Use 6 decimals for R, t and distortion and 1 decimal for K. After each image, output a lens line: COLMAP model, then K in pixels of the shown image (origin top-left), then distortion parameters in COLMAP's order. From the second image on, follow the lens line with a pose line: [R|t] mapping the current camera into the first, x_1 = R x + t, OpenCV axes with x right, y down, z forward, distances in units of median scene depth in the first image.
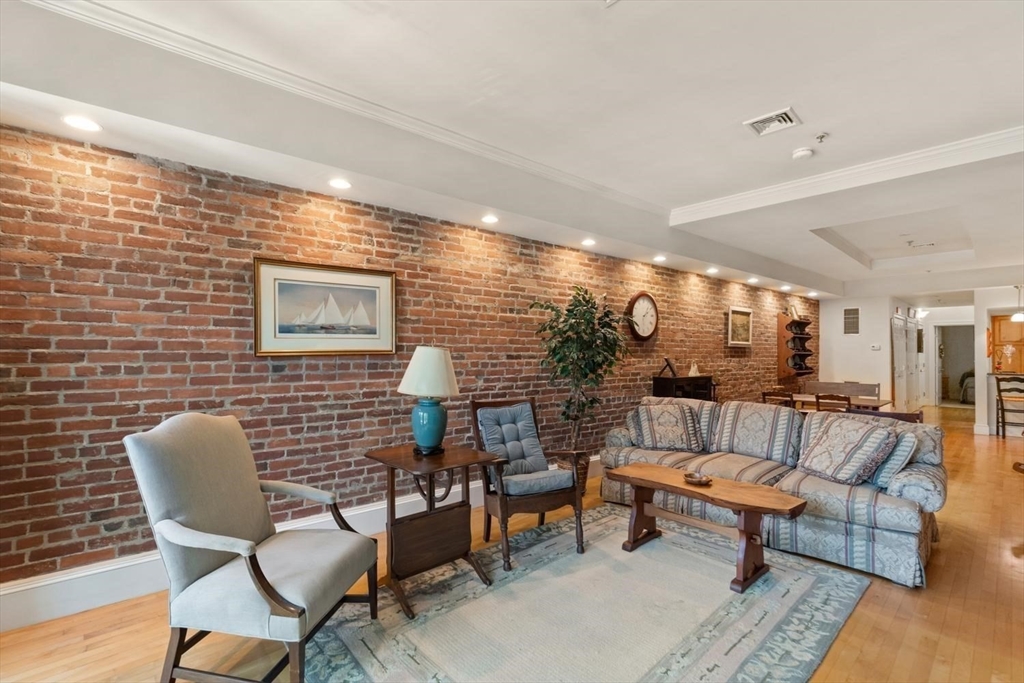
lens RADIAL K [[461.1, 0, 512.0], [0, 461.1, 349.8], [0, 0, 1]] dist [0.007479, -0.001928]
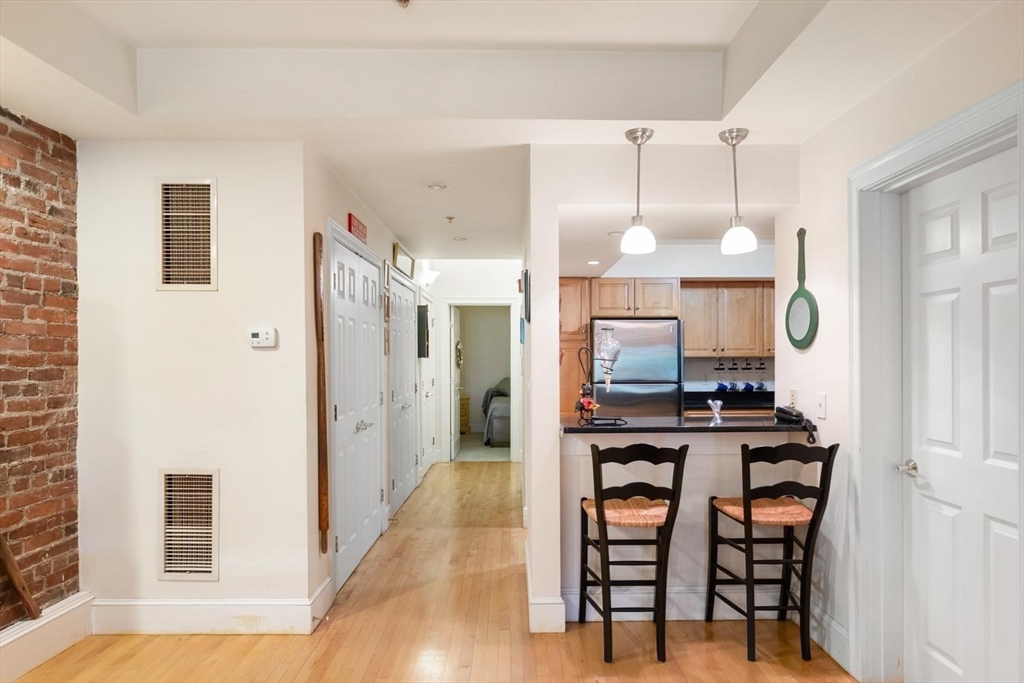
lens RADIAL K [[603.3, 0, 503.9], [0, 603.3, 351.4], [0, 0, 1]] dist [-0.002863, -0.000839]
pose [[0.688971, 0.008494, 0.724739, 1.439521], [-0.010209, 0.999946, -0.002014, 0.000471], [-0.724717, -0.006011, 0.689020, 1.522031]]
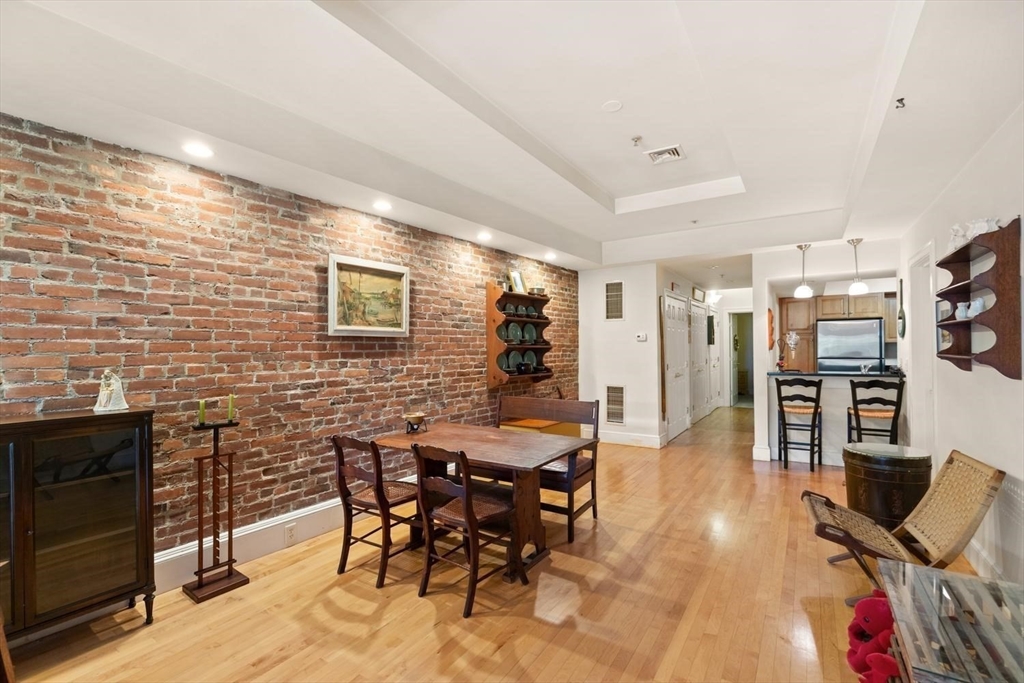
lens RADIAL K [[461.1, 0, 519.2], [0, 461.1, 349.4], [0, 0, 1]] dist [0.007479, -0.001928]
pose [[0.966027, -0.007118, 0.258344, 0.966319], [0.002998, 0.999862, 0.016337, -0.000409], [-0.258425, -0.015007, 0.965915, 0.844851]]
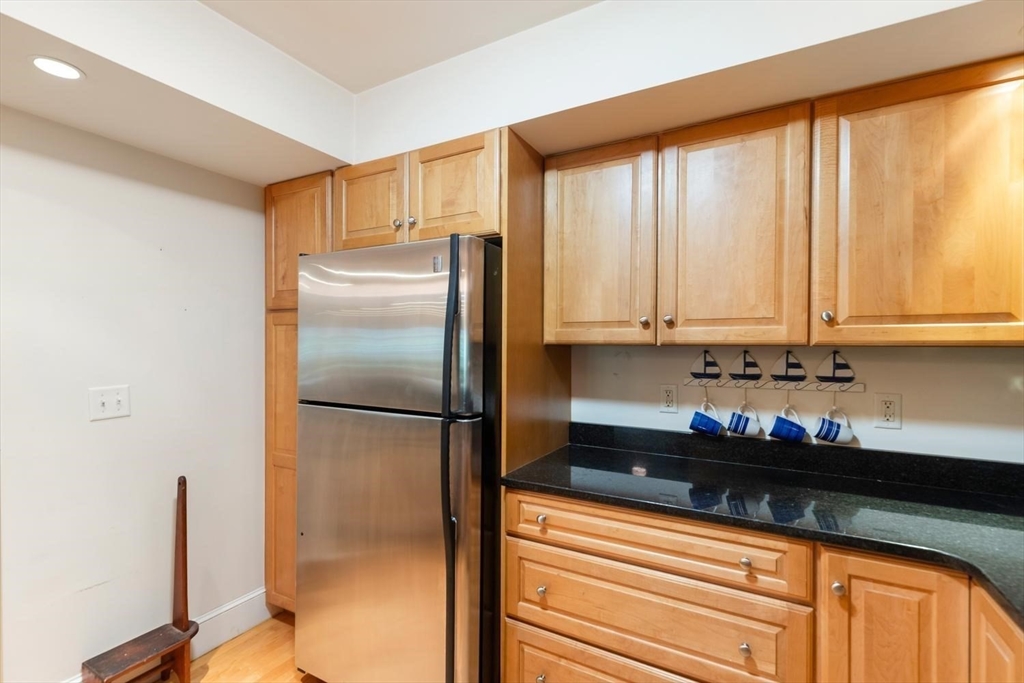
lens RADIAL K [[461.1, 0, 516.2], [0, 461.1, 345.6], [0, 0, 1]] dist [0.007479, -0.001928]
pose [[0.946345, 0.004381, 0.323128, 2.805243], [-0.009372, 0.999860, 0.013891, 0.003295], [-0.323022, -0.016174, 0.946253, 1.863351]]
